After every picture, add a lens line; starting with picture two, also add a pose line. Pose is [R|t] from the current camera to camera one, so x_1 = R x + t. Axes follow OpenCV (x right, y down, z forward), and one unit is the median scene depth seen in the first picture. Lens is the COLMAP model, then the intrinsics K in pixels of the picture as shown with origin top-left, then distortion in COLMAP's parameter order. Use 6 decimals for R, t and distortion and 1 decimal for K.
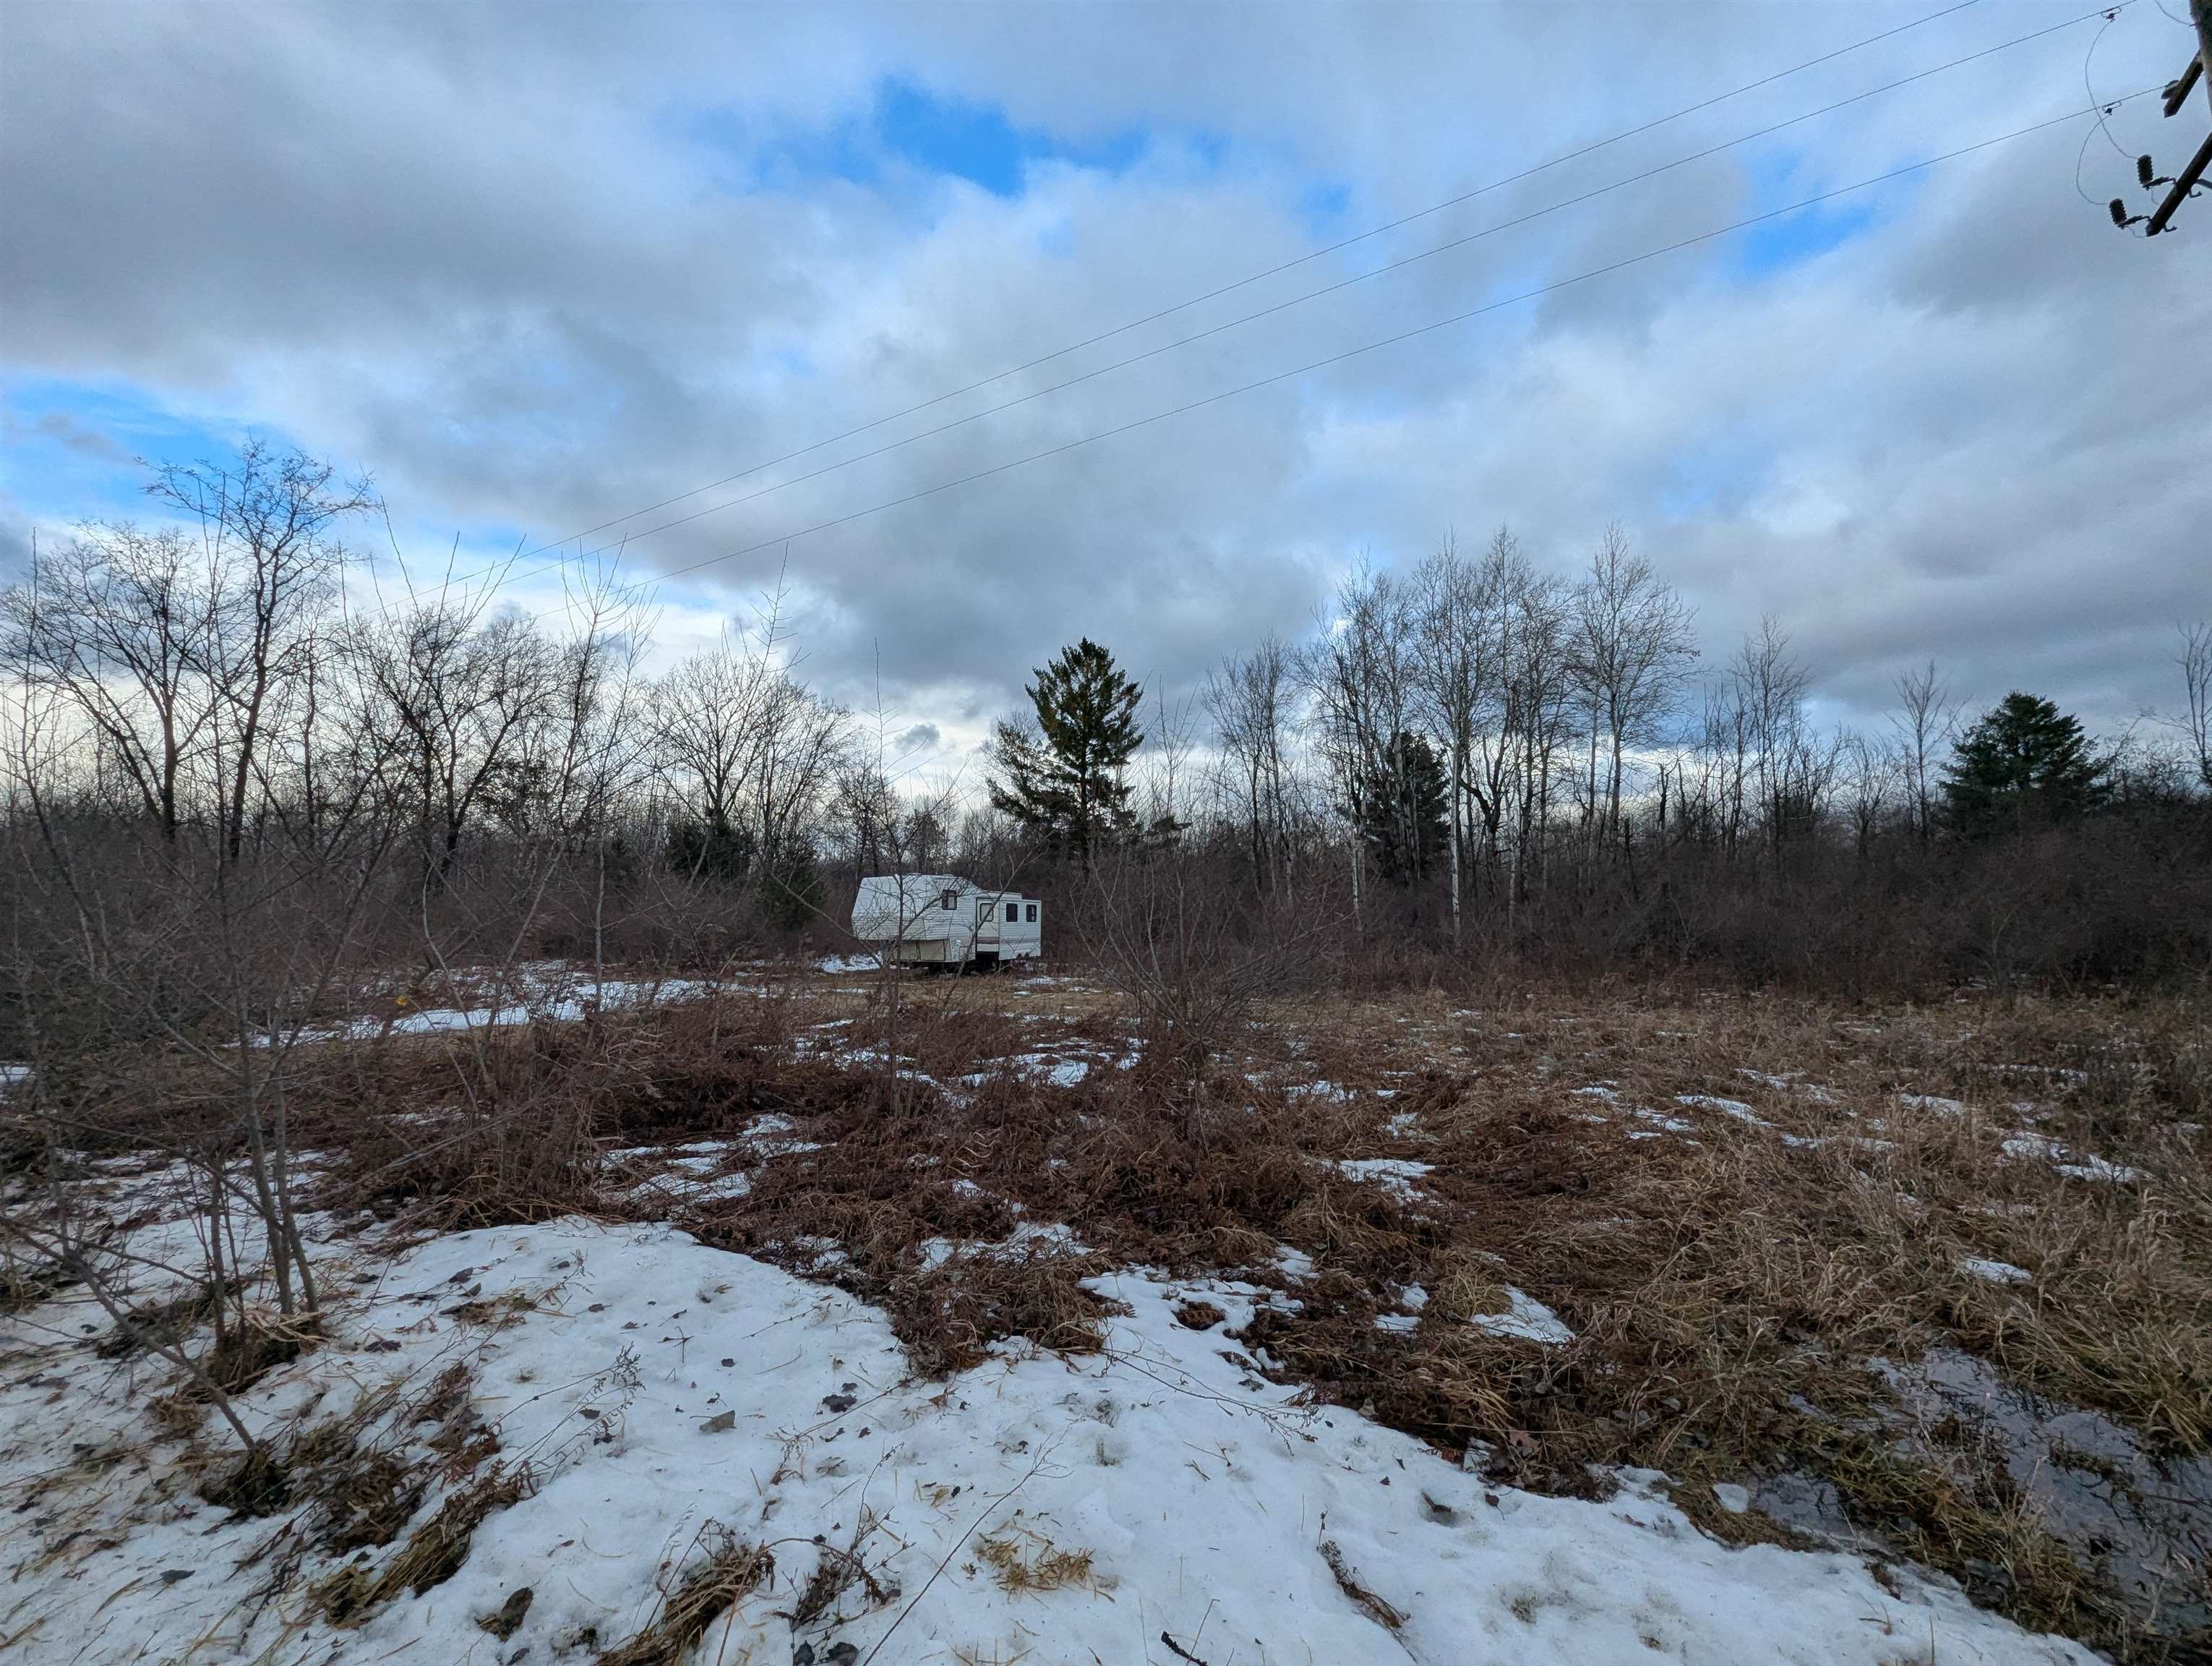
lens RADIAL K [[913.7, 0, 1108.7], [0, 913.7, 829.2], [0, 0, 1]] dist [0.001054, -0.001708]
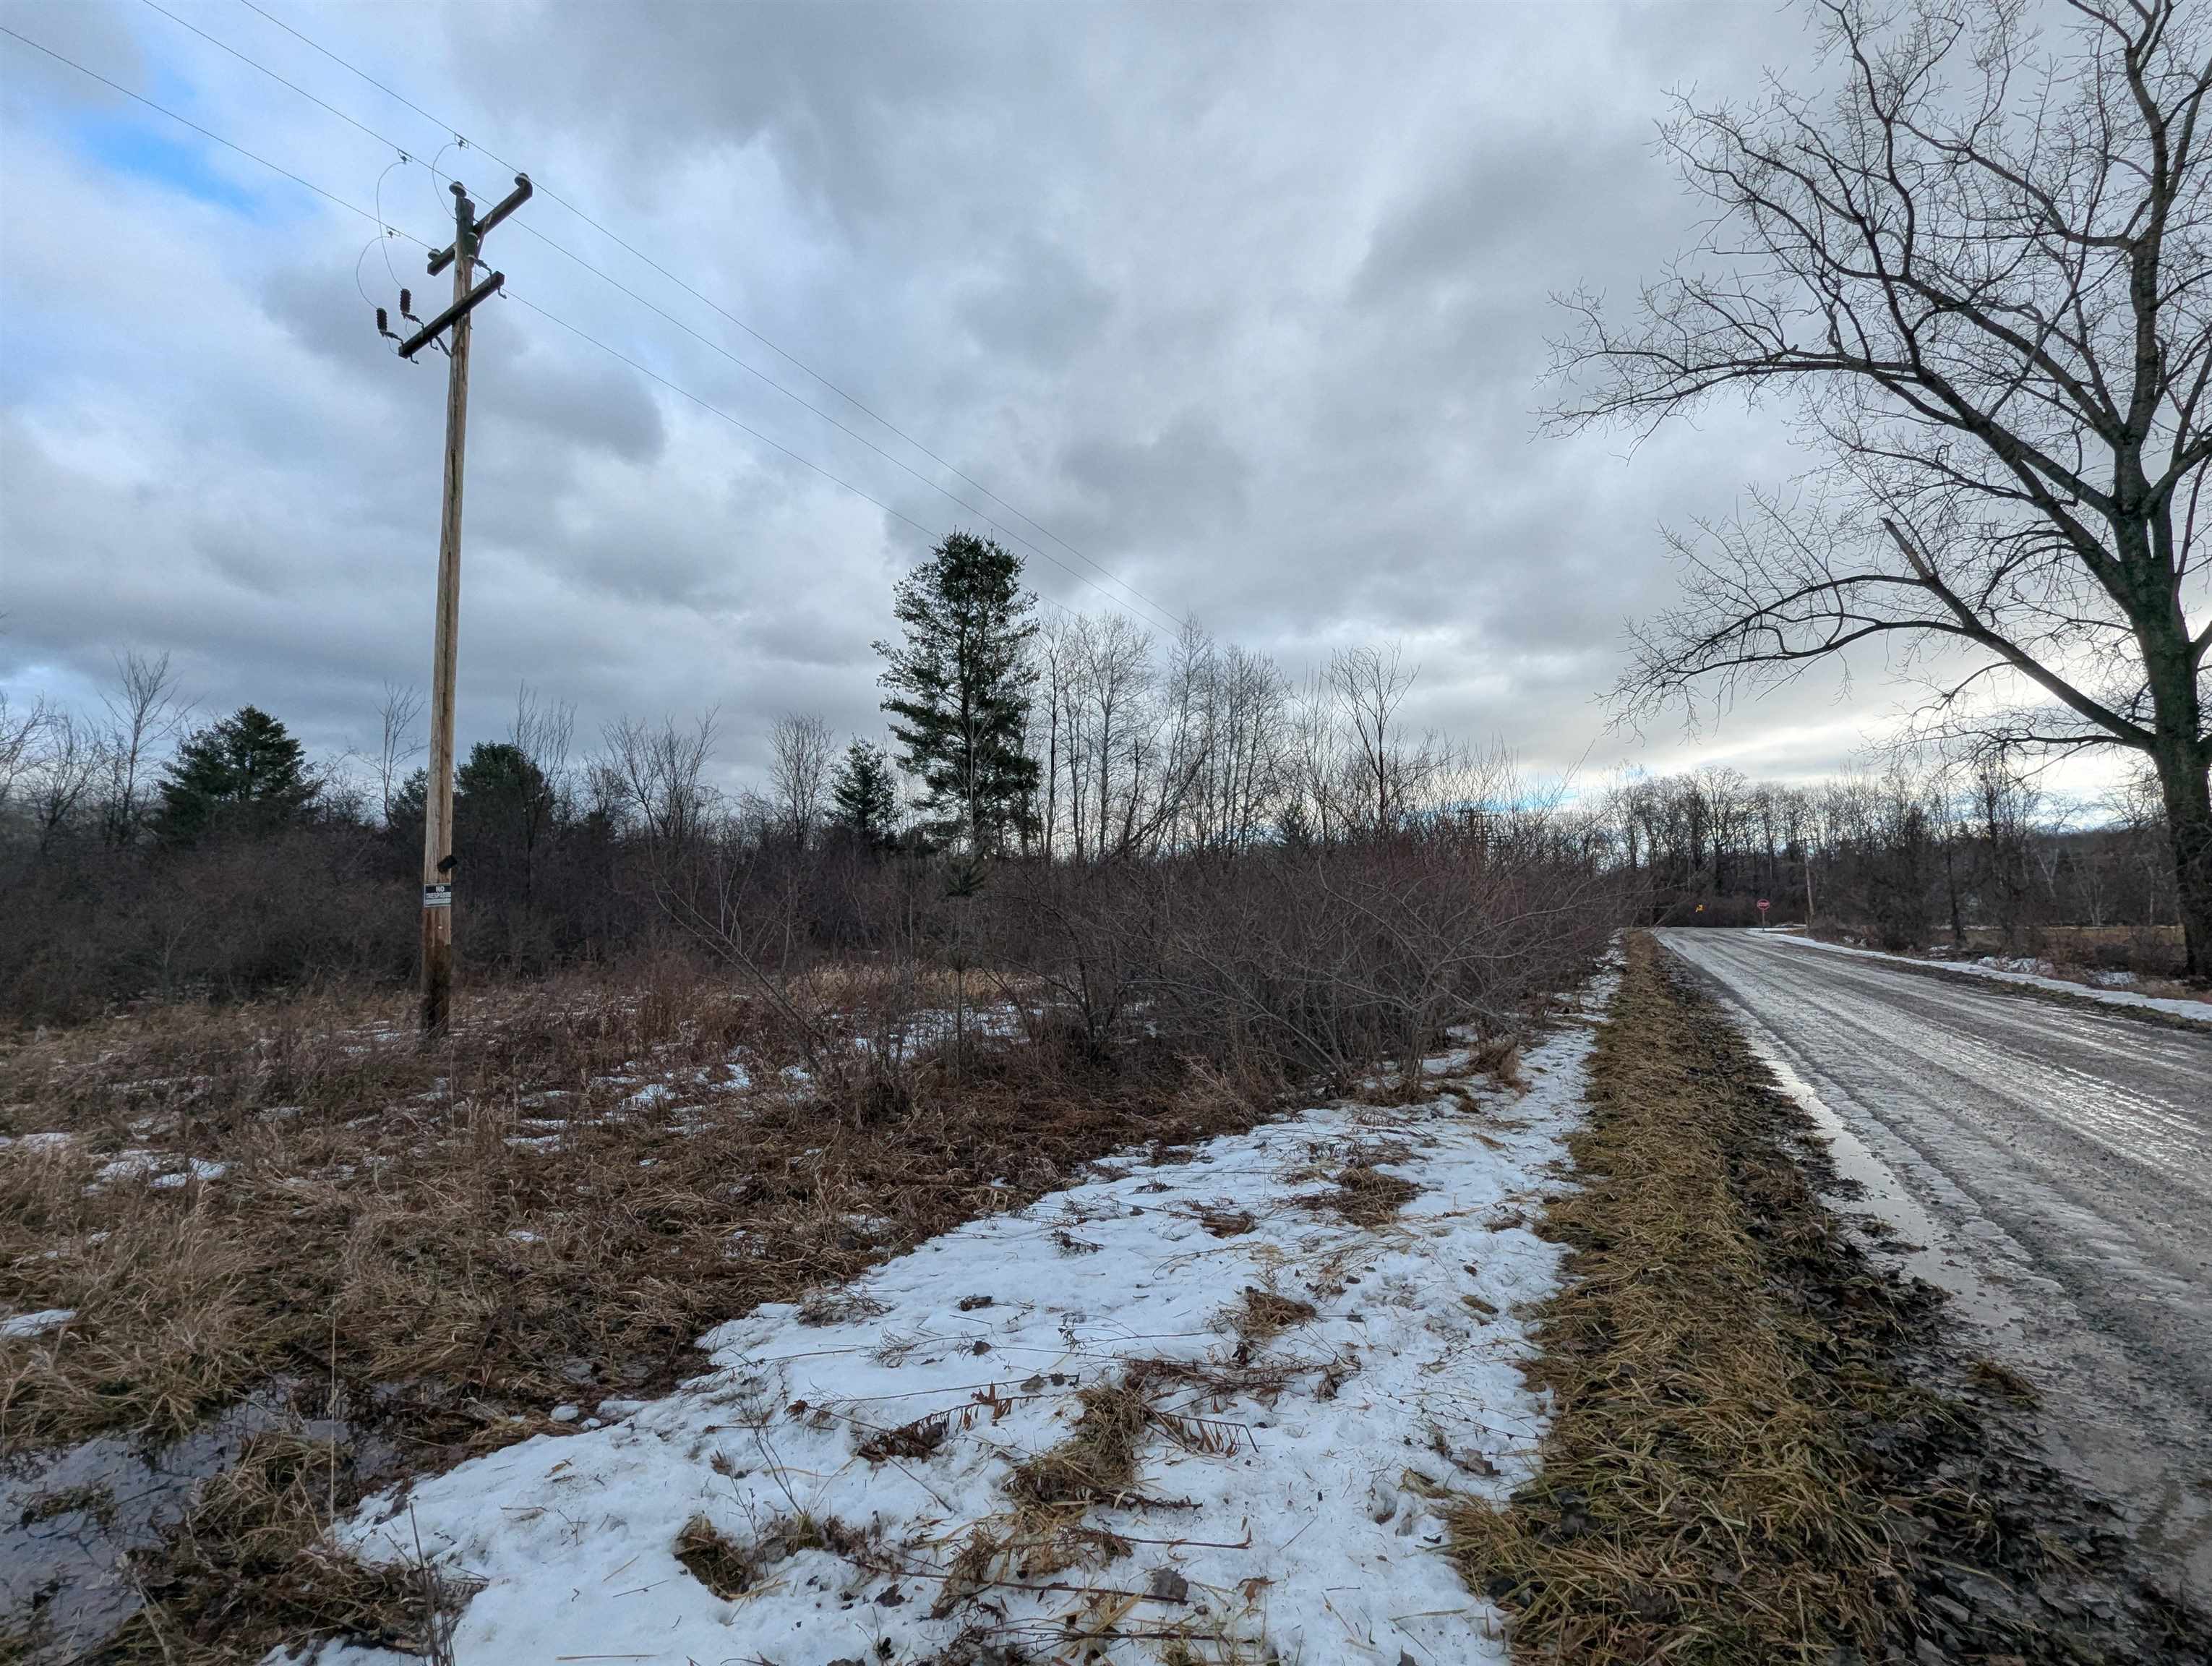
lens RADIAL K [[913.7, 0, 1106.5], [0, 913.7, 841.1], [0, 0, 1]] dist [0.001054, -0.001708]
pose [[0.021124, 0.089268, 0.995784, 0.007707], [-0.093611, 0.991807, -0.086926, -0.000907], [-0.995385, -0.091380, 0.029307, -0.004195]]
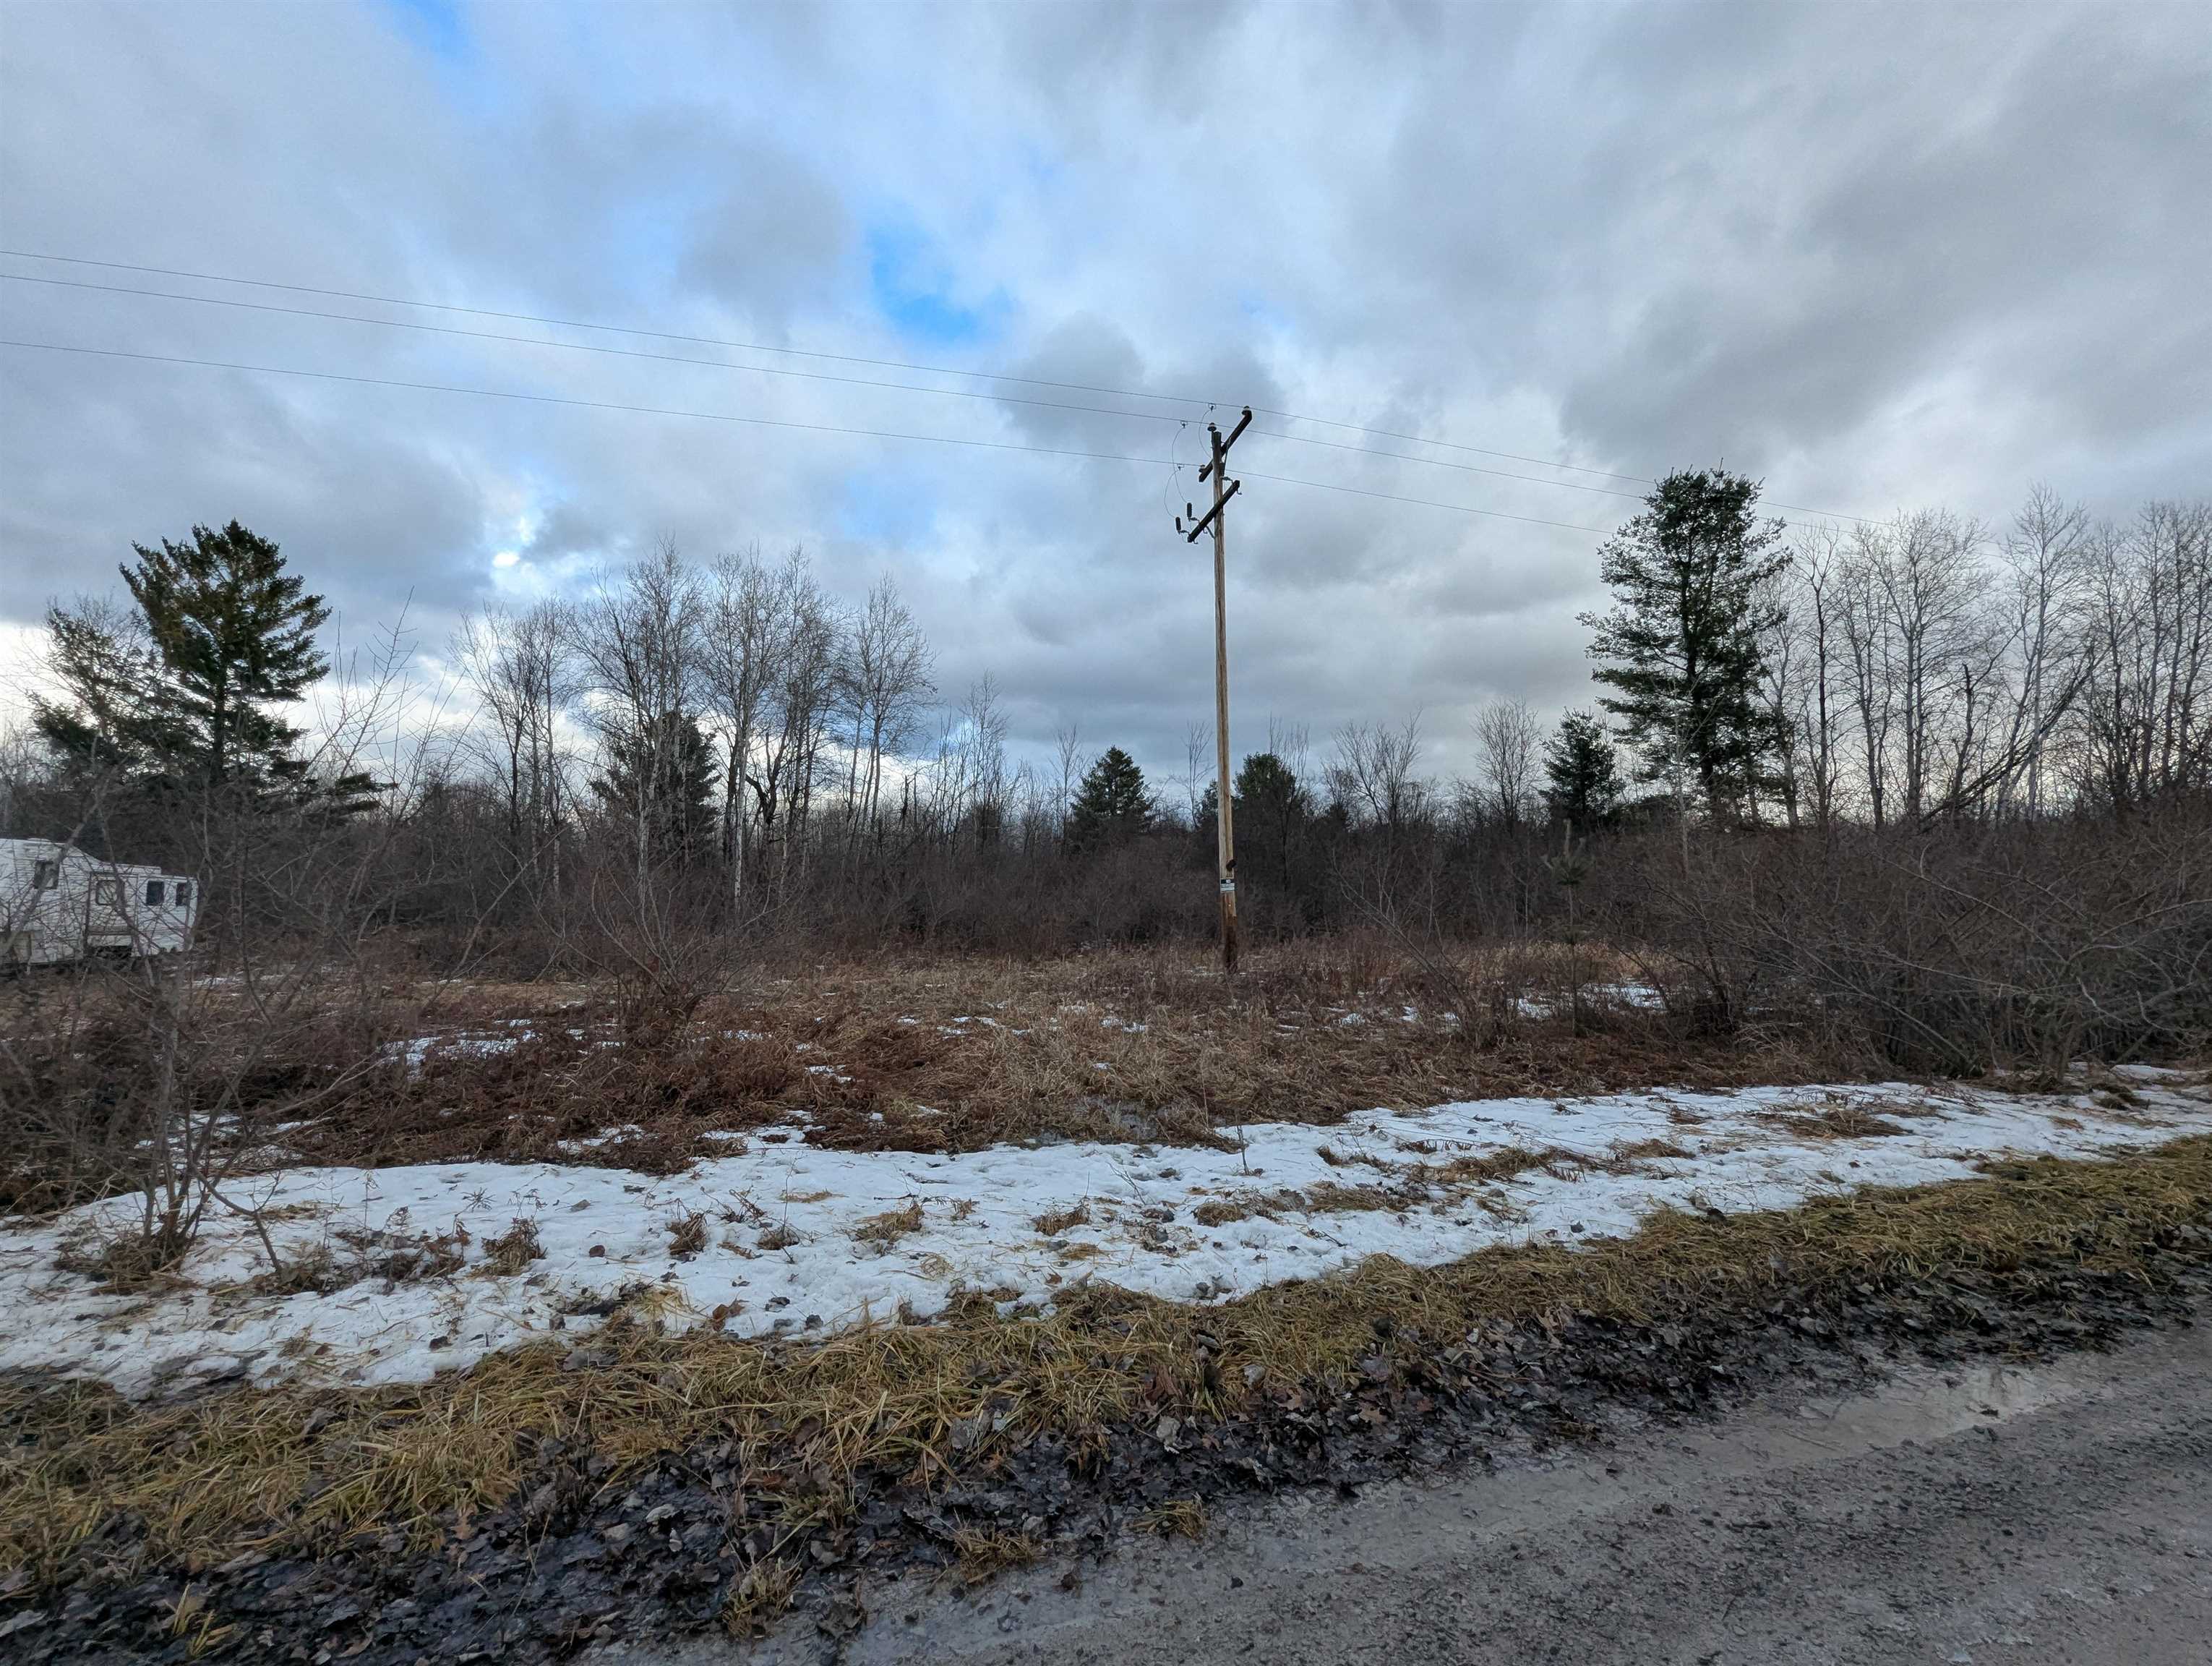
lens RADIAL K [[913.7, 0, 1105.2], [0, 913.7, 835.7], [0, 0, 1]] dist [0.001054, -0.001708]
pose [[0.707838, 0.052734, 0.704404, -0.077932], [-0.071760, 0.997419, -0.002560, -0.008771], [-0.702721, -0.048736, 0.709795, -0.069947]]
